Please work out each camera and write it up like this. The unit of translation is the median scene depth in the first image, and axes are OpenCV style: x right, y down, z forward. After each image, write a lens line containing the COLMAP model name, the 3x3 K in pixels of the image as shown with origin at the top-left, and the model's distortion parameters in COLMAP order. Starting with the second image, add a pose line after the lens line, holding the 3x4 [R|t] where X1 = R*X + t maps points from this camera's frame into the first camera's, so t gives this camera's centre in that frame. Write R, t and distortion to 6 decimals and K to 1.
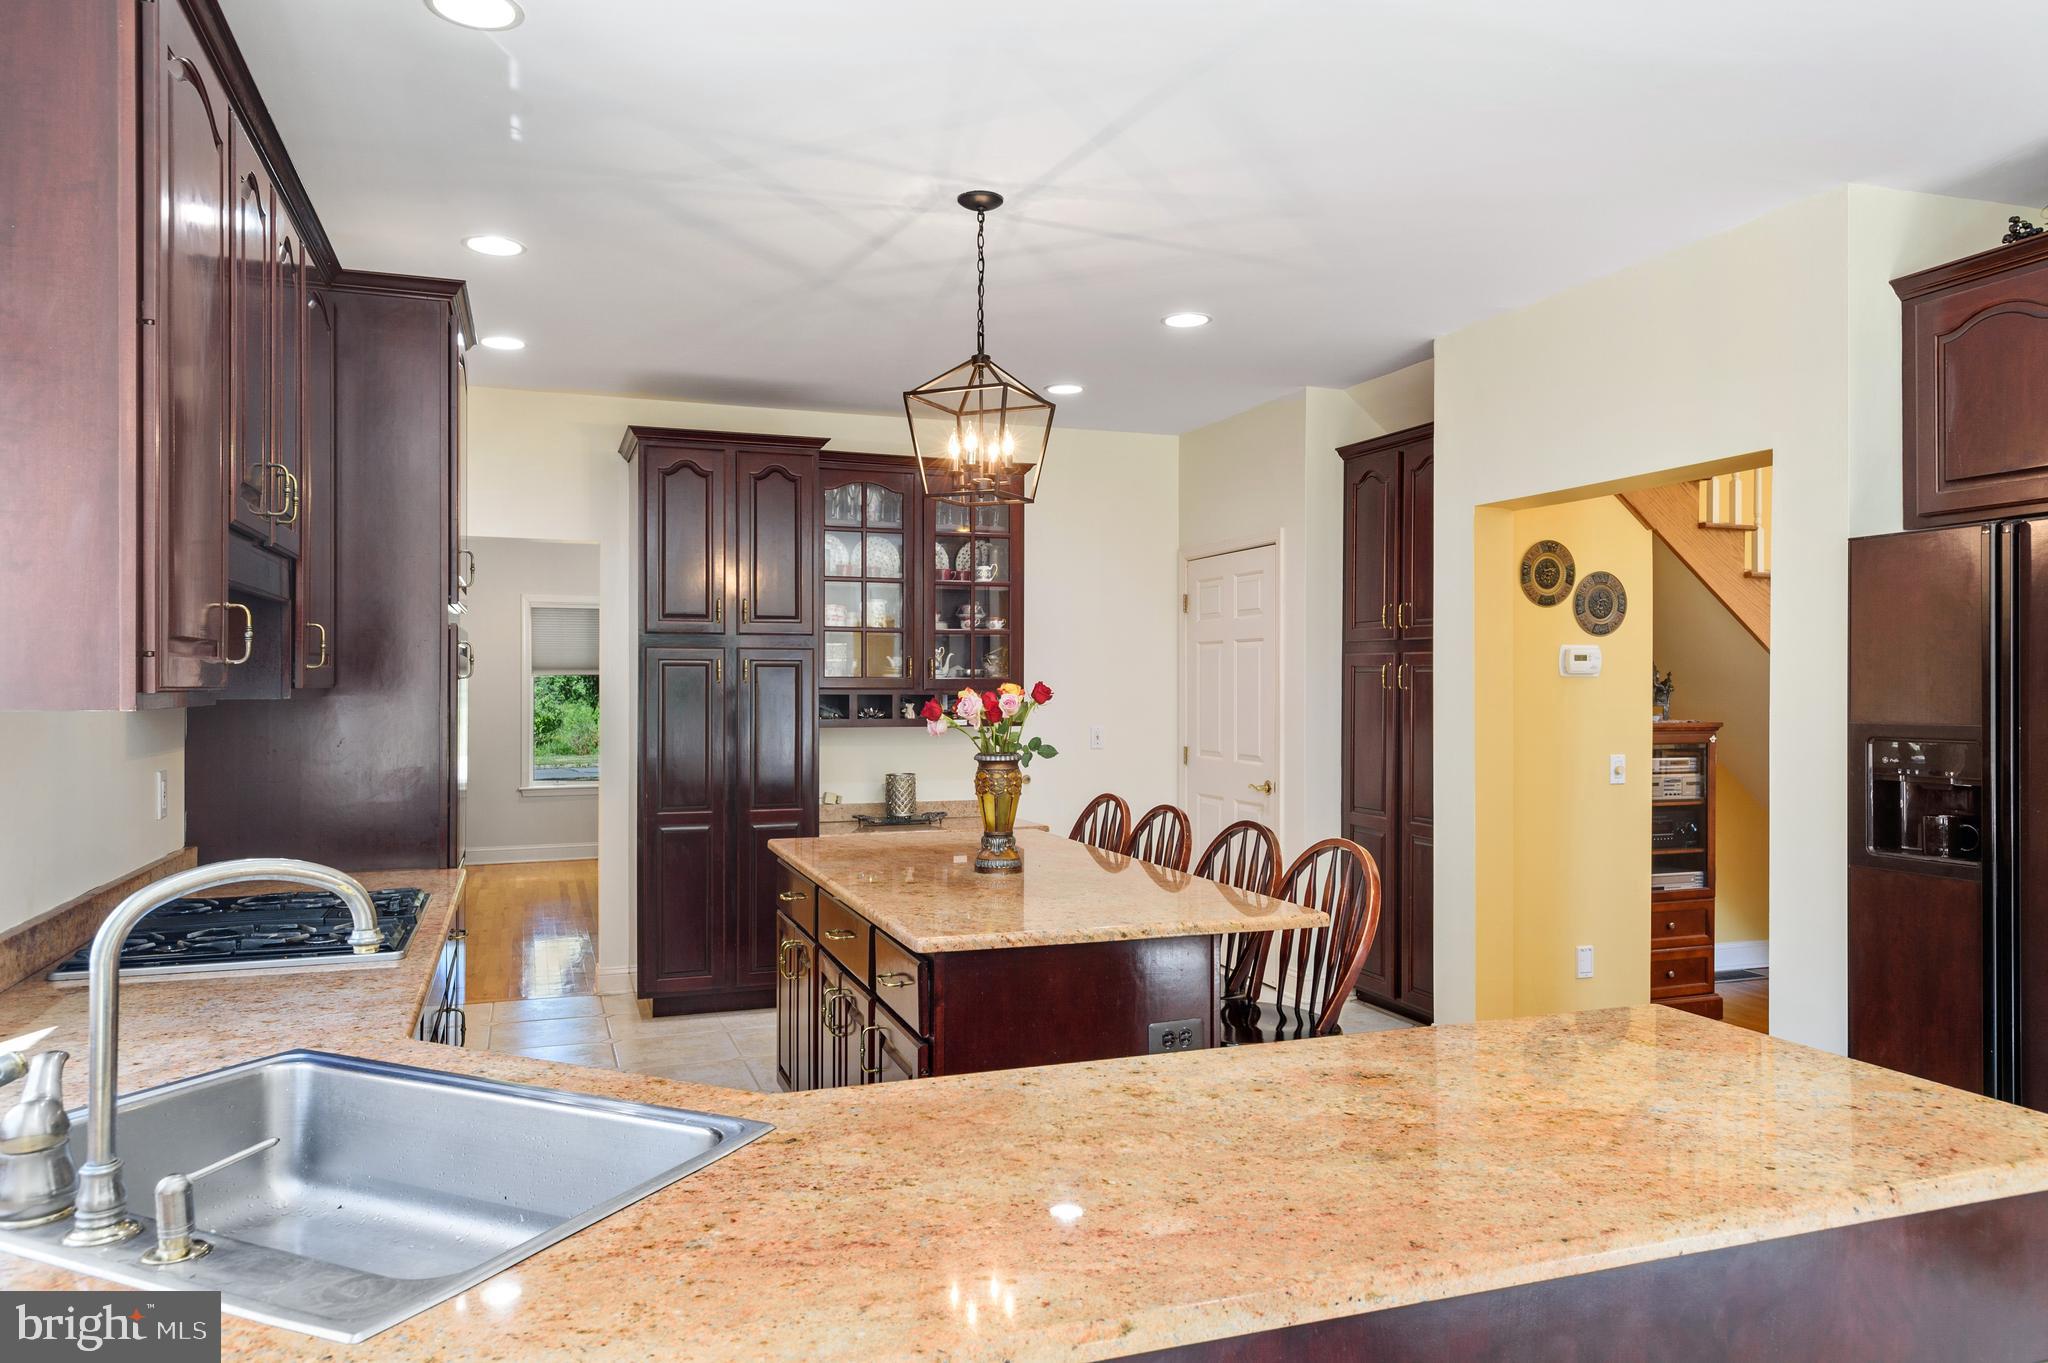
lens RADIAL K [[1357.6, 0, 1023.2], [0, 1357.6, 690.9], [0, 0, 1]] dist [0.002519, -0.002205]
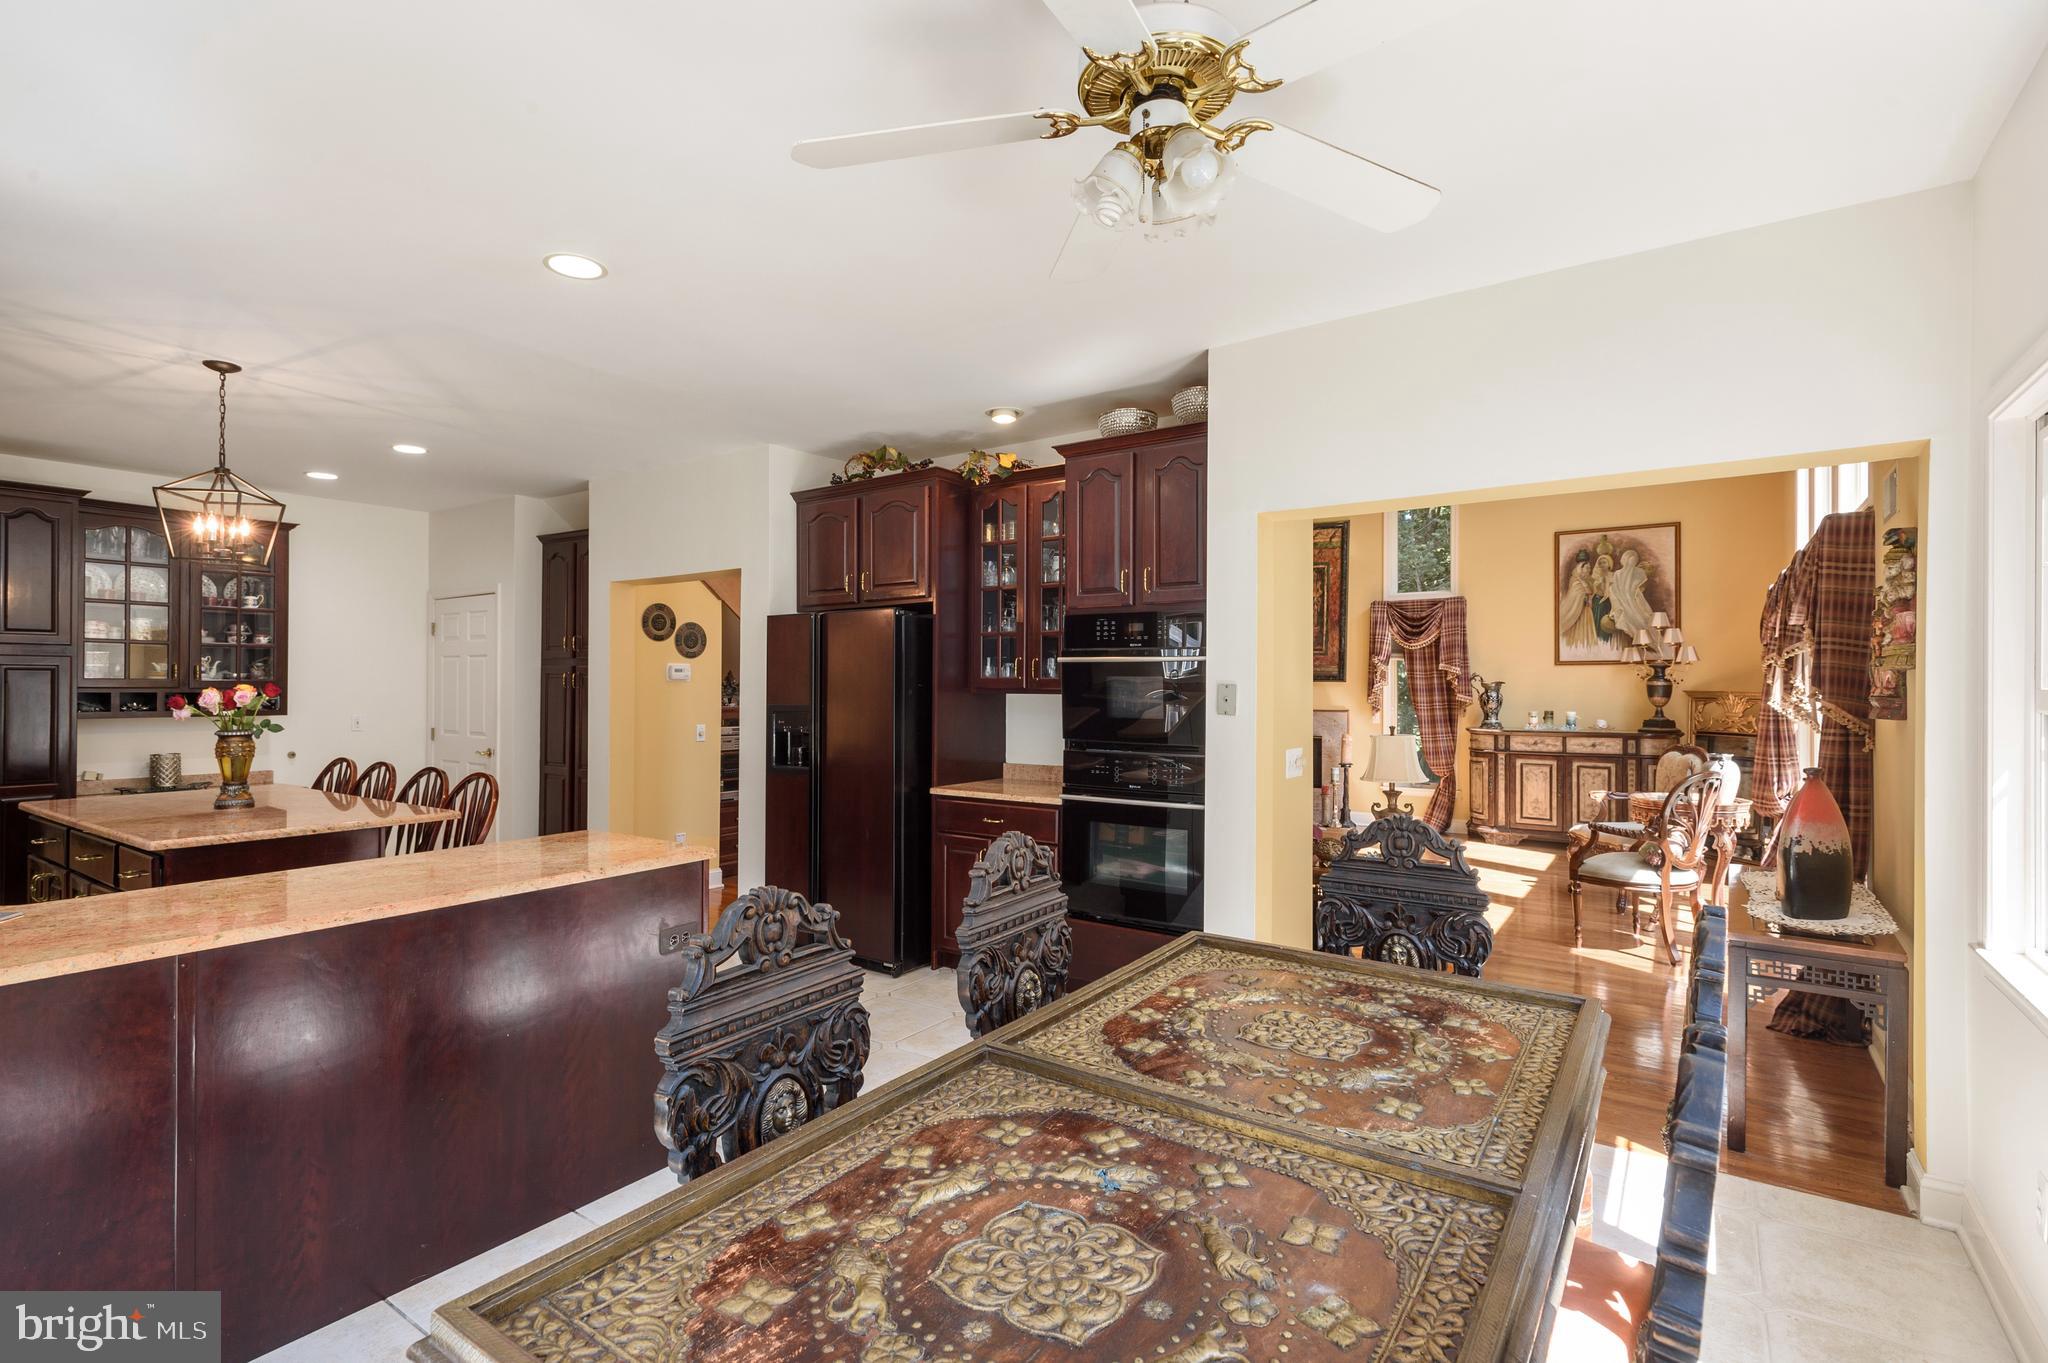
lens RADIAL K [[963.4, 0, 1022.0], [0, 963.4, 683.4], [0, 0, 1]] dist [0.013781, -0.003176]
pose [[0.817082, 0.004198, 0.576507, 0.051731], [-0.000455, 0.999978, -0.006637, 0.000112], [-0.576522, 0.005160, 0.817065, -0.279492]]
